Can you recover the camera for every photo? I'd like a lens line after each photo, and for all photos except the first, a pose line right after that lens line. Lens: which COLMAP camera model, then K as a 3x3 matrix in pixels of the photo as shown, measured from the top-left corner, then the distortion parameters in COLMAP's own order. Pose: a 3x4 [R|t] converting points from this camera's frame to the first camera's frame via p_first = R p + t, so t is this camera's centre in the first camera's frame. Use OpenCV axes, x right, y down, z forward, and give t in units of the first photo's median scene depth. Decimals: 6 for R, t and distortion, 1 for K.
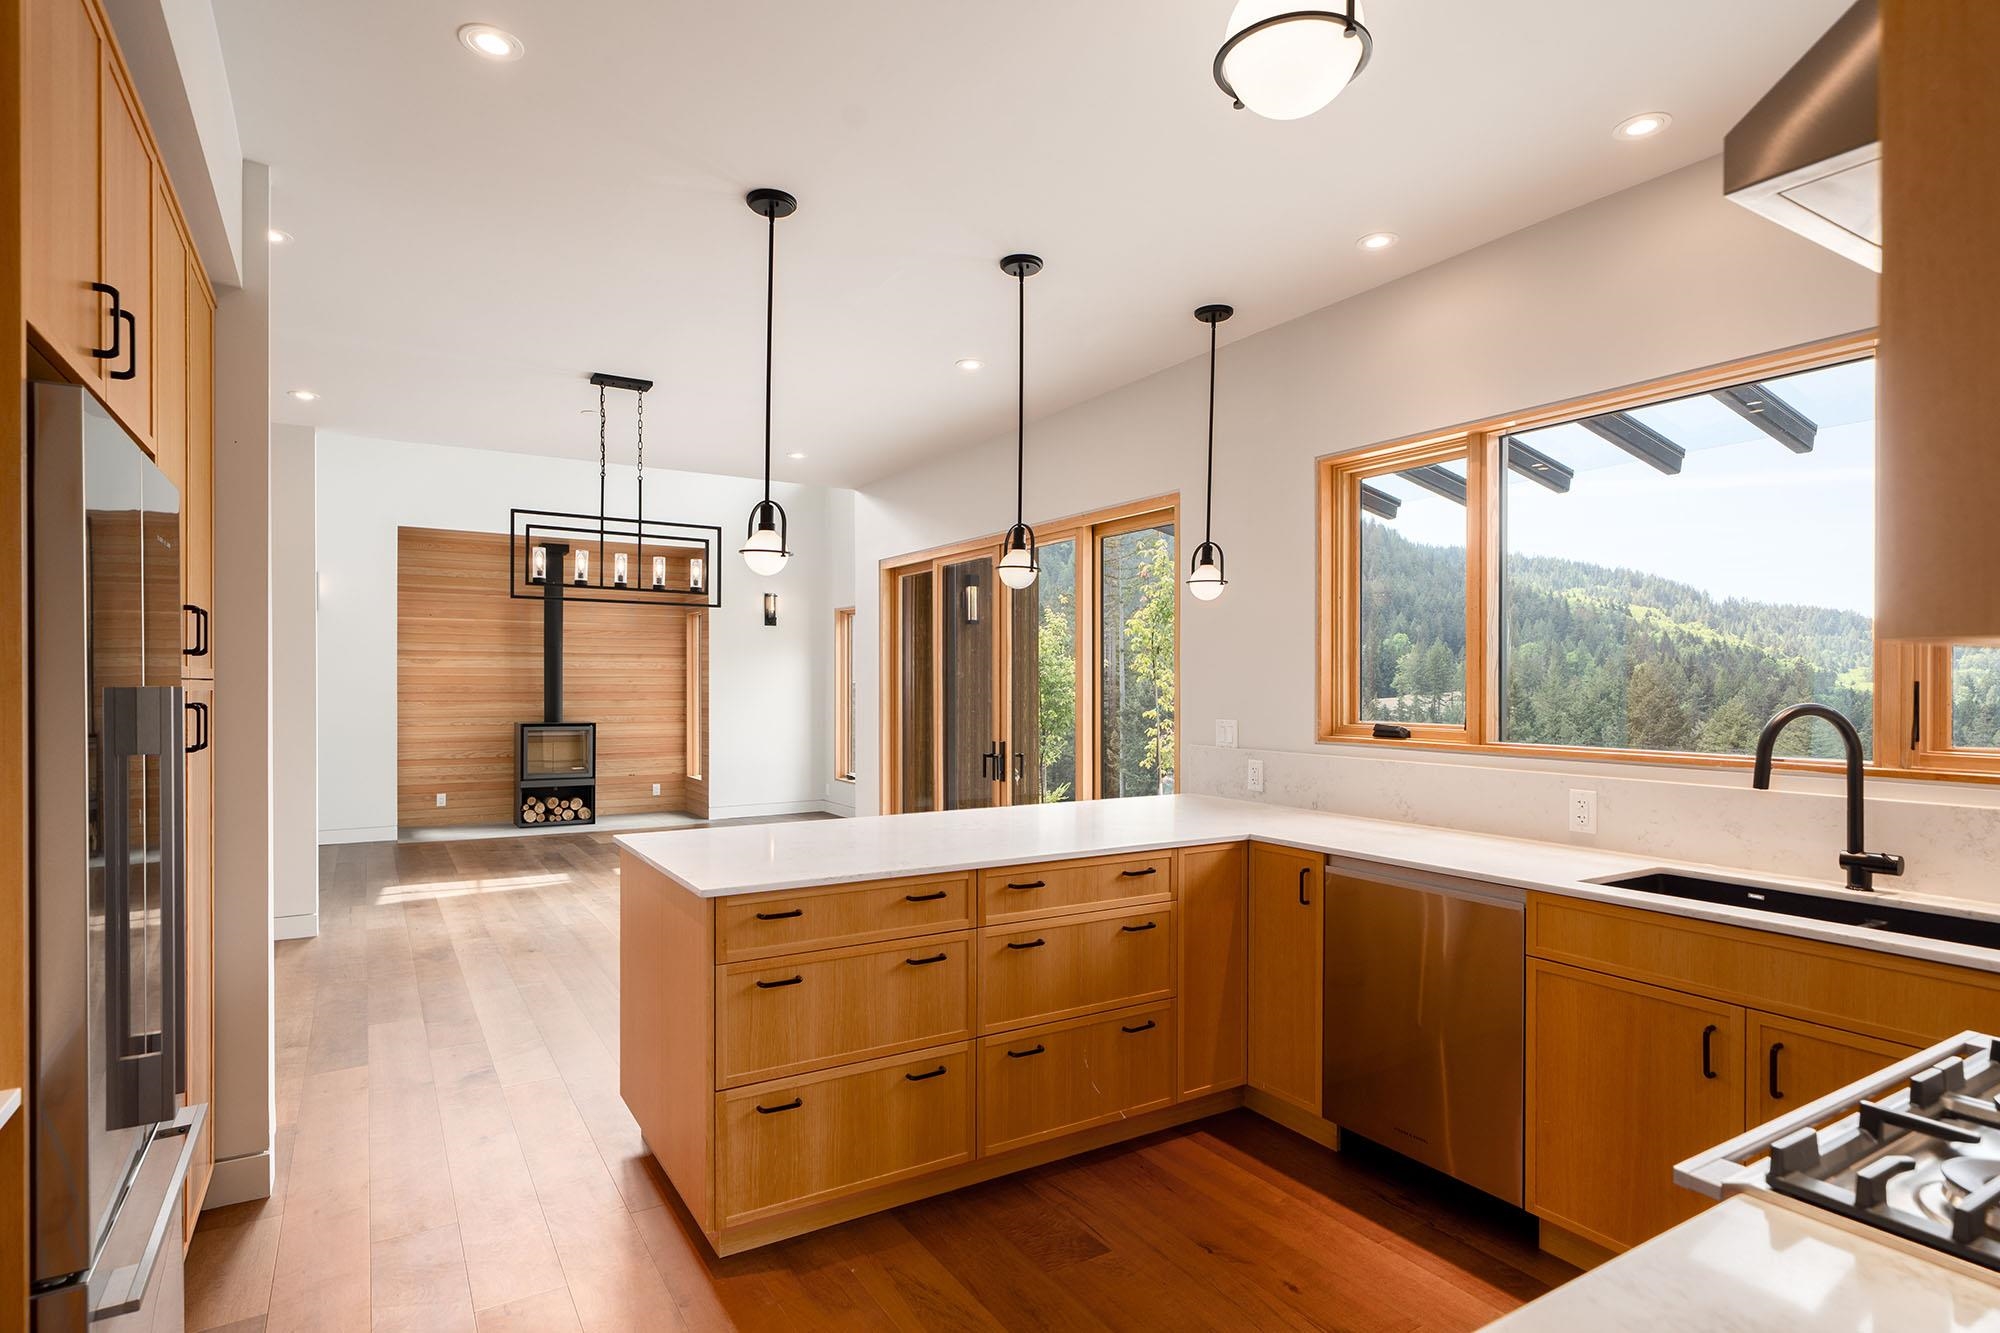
lens RADIAL K [[1042.8, 0, 1000.0], [0, 1042.8, 666.5], [0, 0, 1]] dist [0.003630, -0.000056]
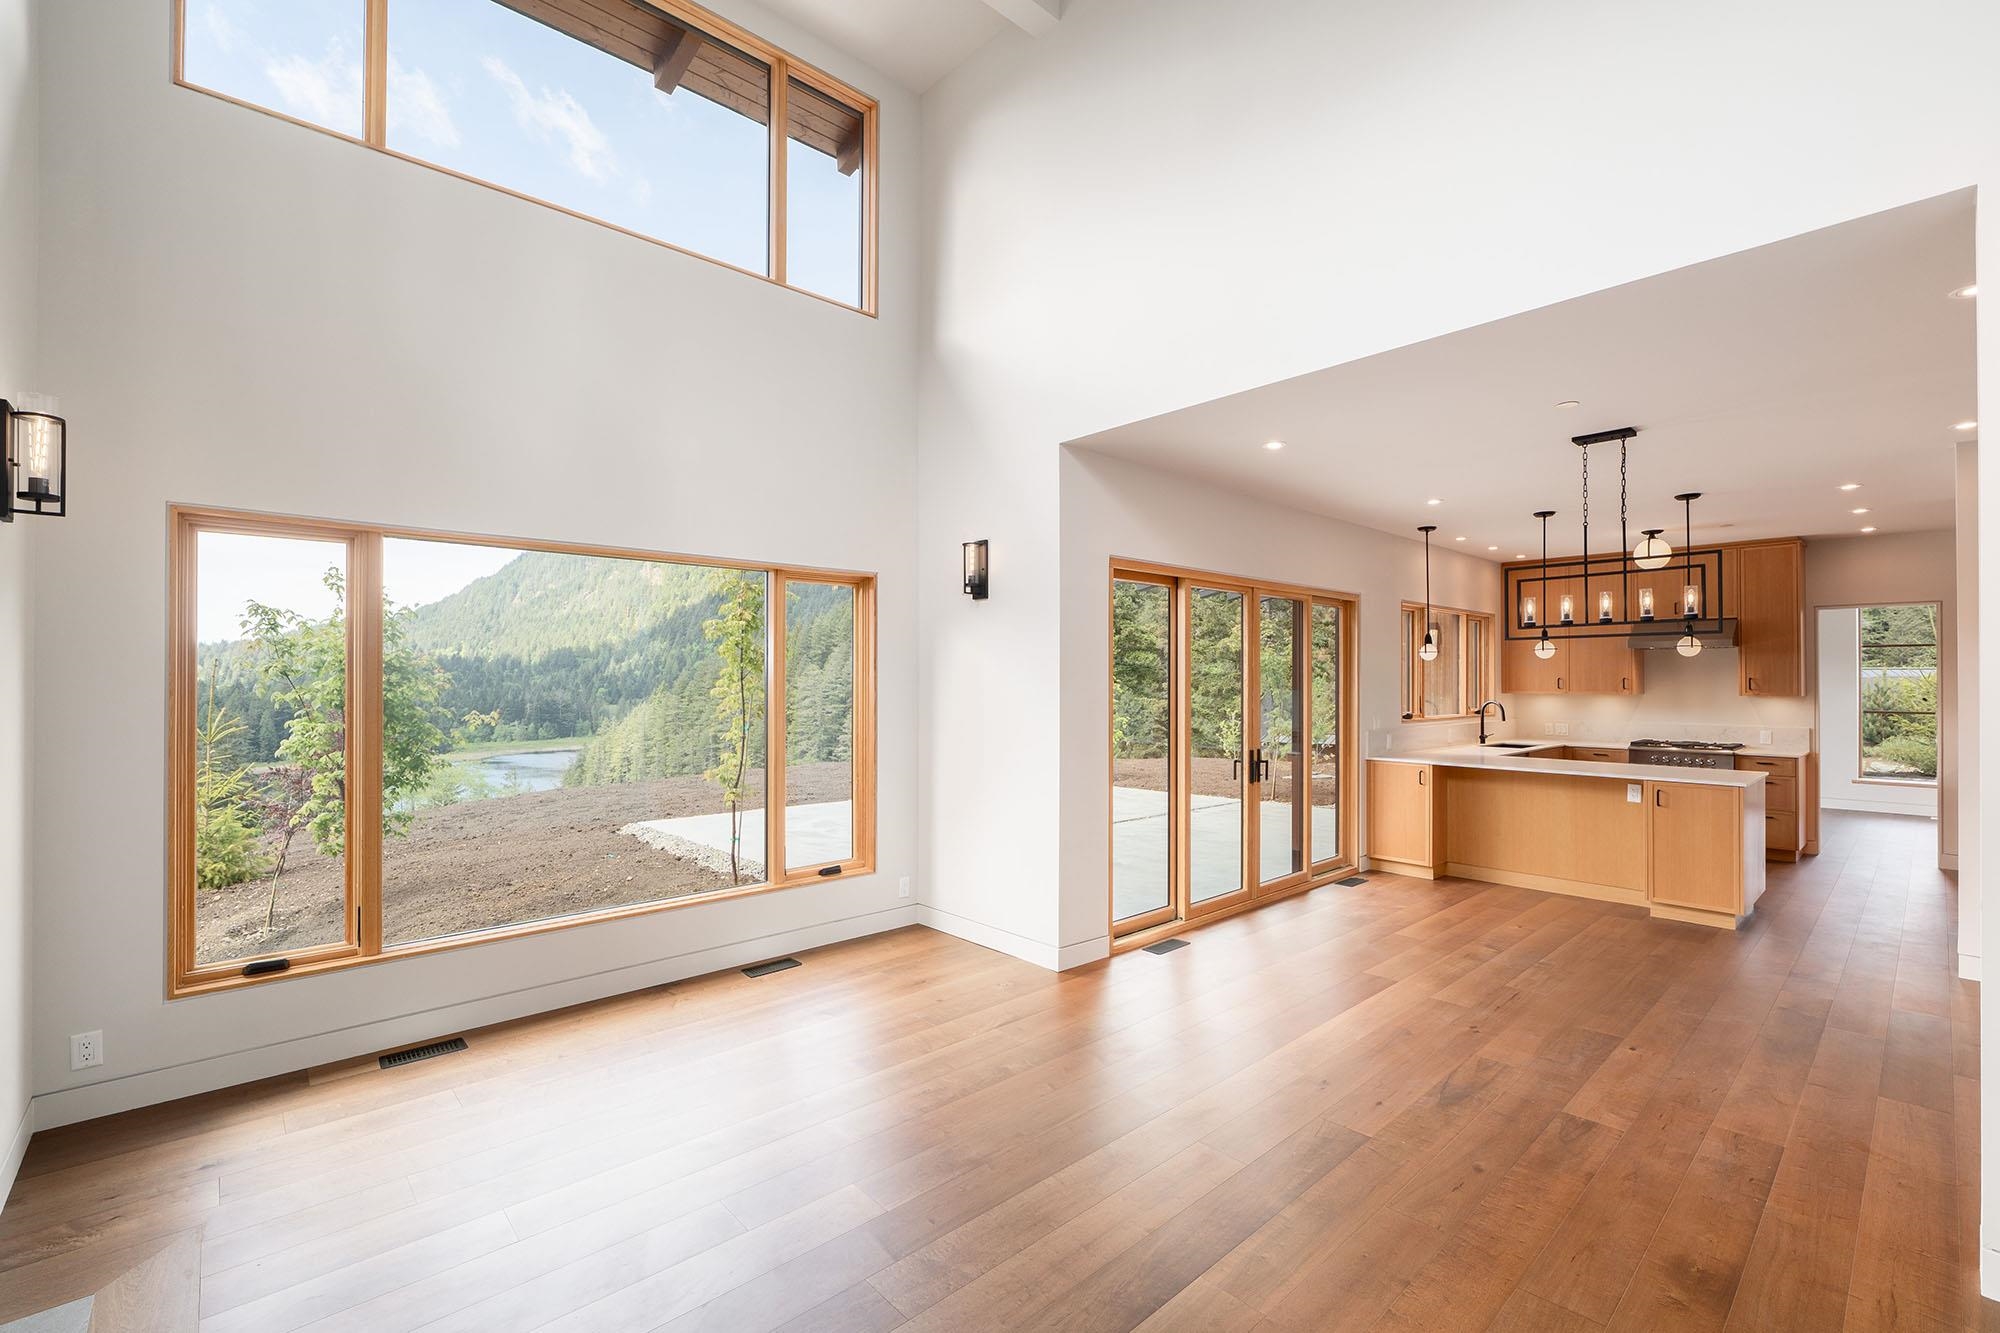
lens RADIAL K [[842.5, 0, 1042.5], [0, 842.5, 669.8], [0, 0, 1]] dist [-0.002695, -0.000354]
pose [[-0.198643, 0.009675, 0.980024, -1.368922], [-0.016084, 0.999784, -0.013130, -0.008143], [-0.979940, -0.018371, -0.198444, 2.153873]]
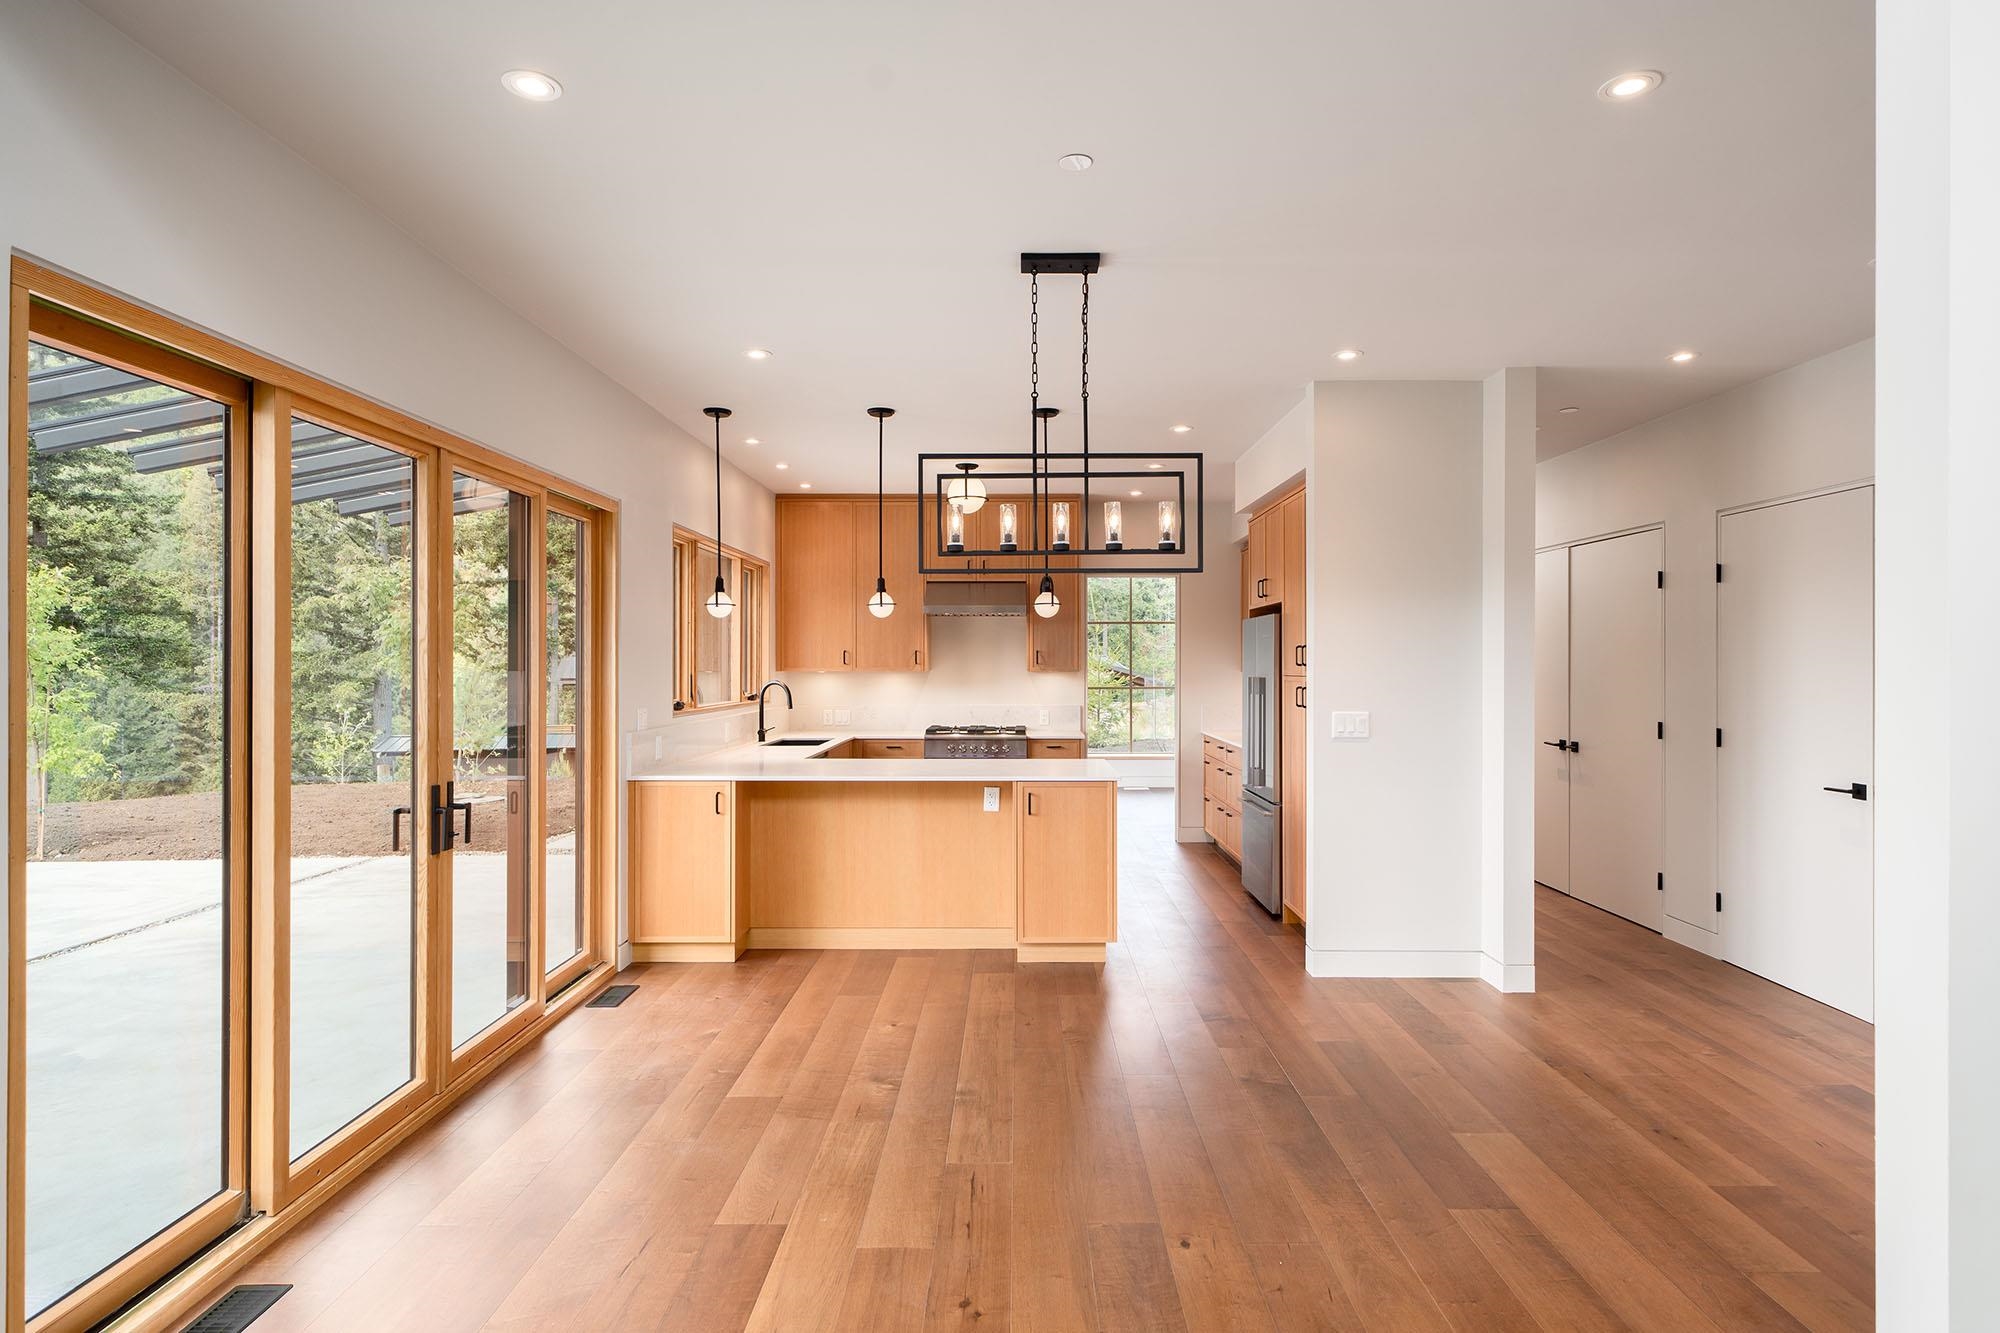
lens RADIAL K [[1042.8, 0, 1000.0], [0, 1042.8, 666.5], [0, 0, 1]] dist [0.003630, -0.000056]
pose [[-0.840618, -0.003256, 0.541619, -0.876670], [-0.009658, 0.999913, -0.008978, 0.010314], [-0.541543, -0.012778, -0.840576, 1.985129]]
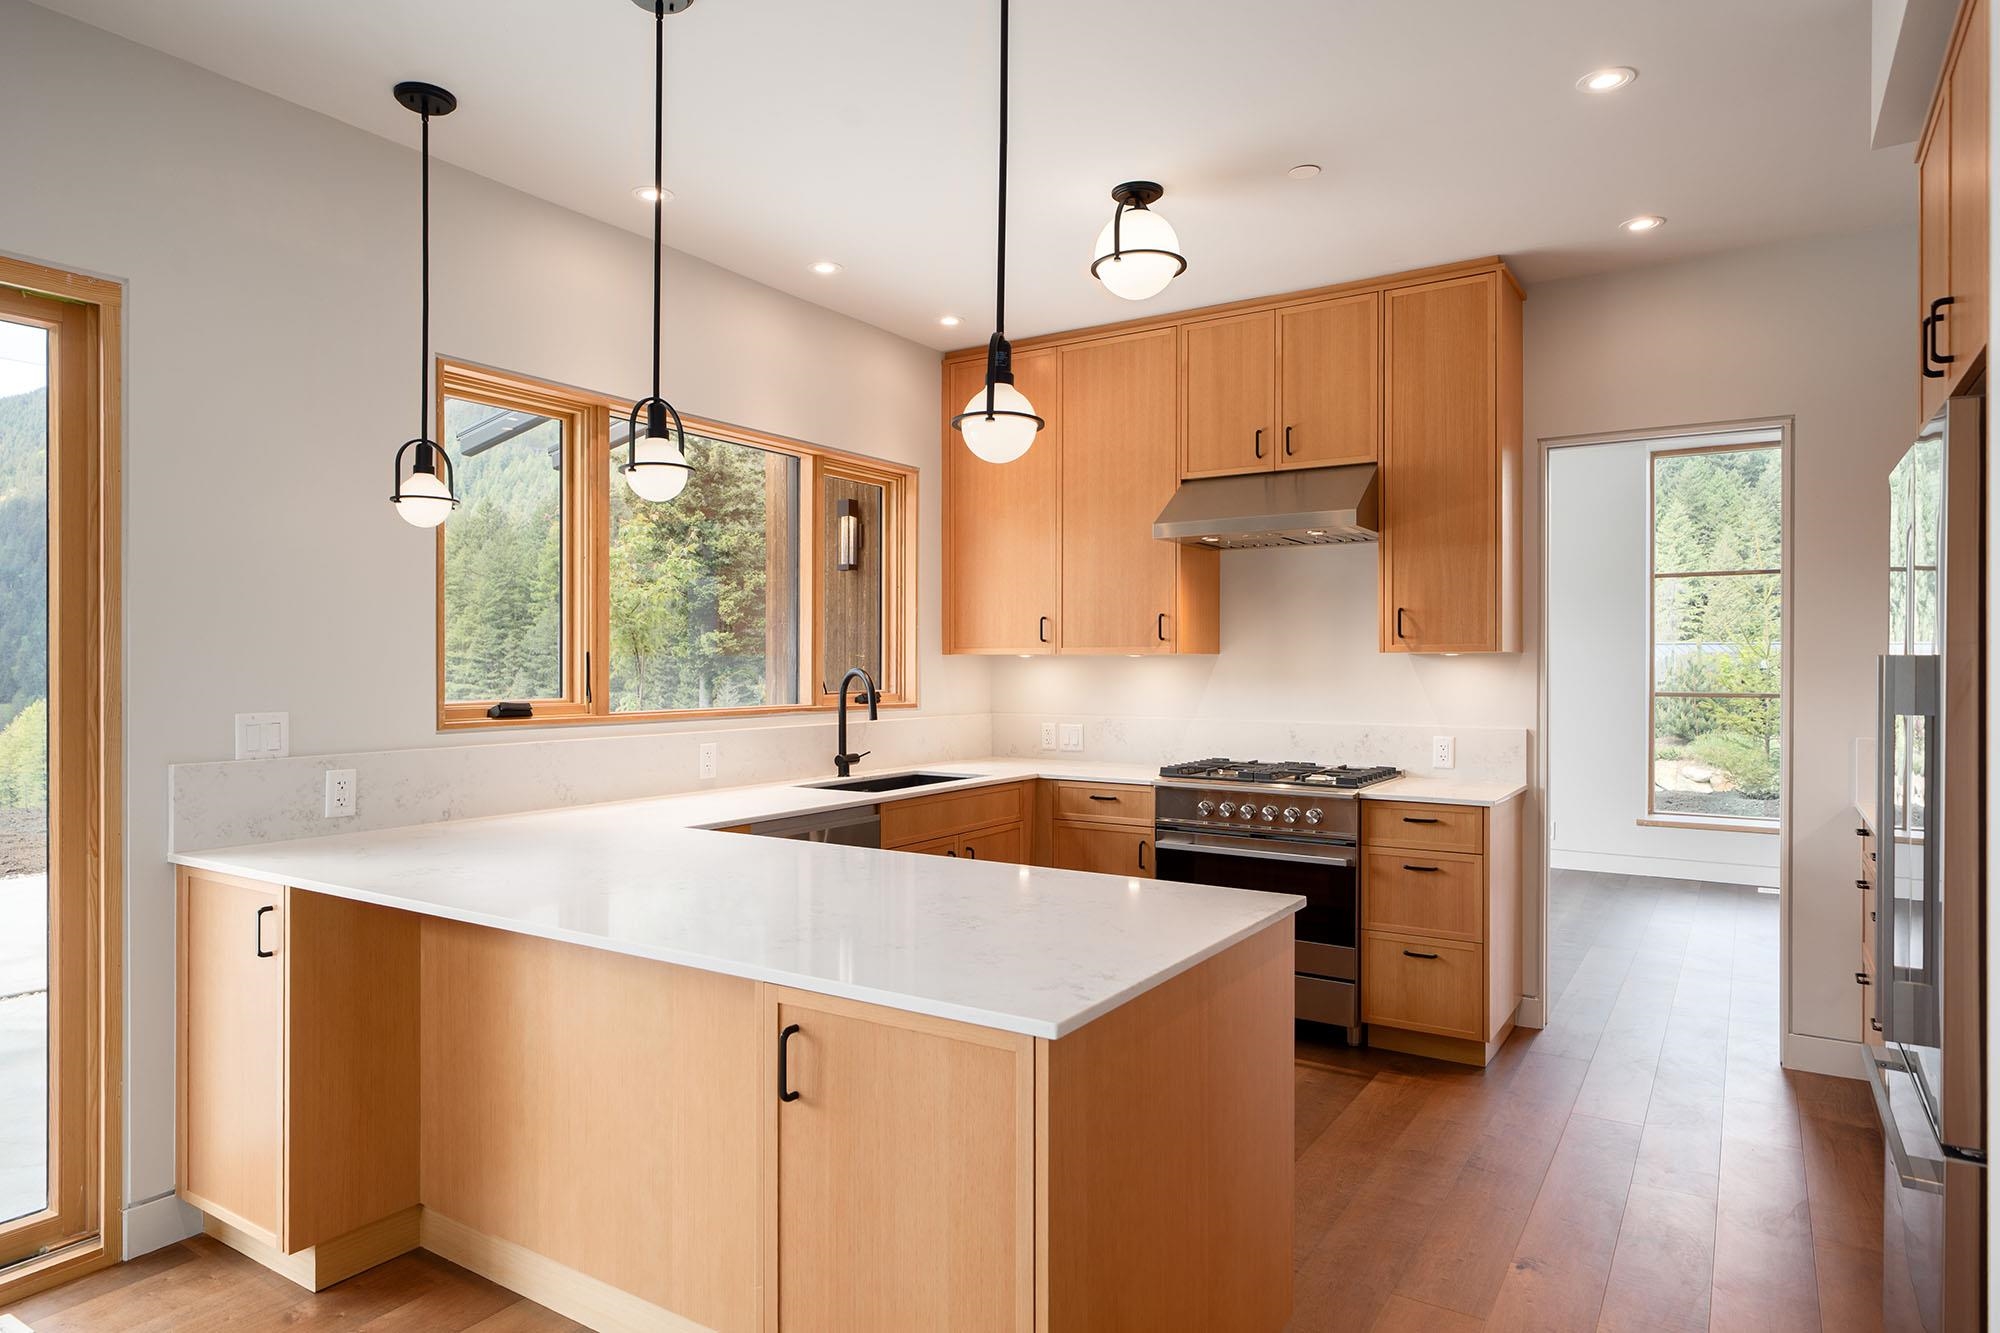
lens RADIAL K [[1177.1, 0, 985.3], [0, 1177.1, 662.6], [0, 0, 1]] dist [0.001863, -0.001815]
pose [[-0.424893, -0.002053, 0.905241, -0.637080], [-0.015010, 0.999876, -0.004778, 0.020557], [-0.905119, -0.015618, -0.424871, 1.006217]]
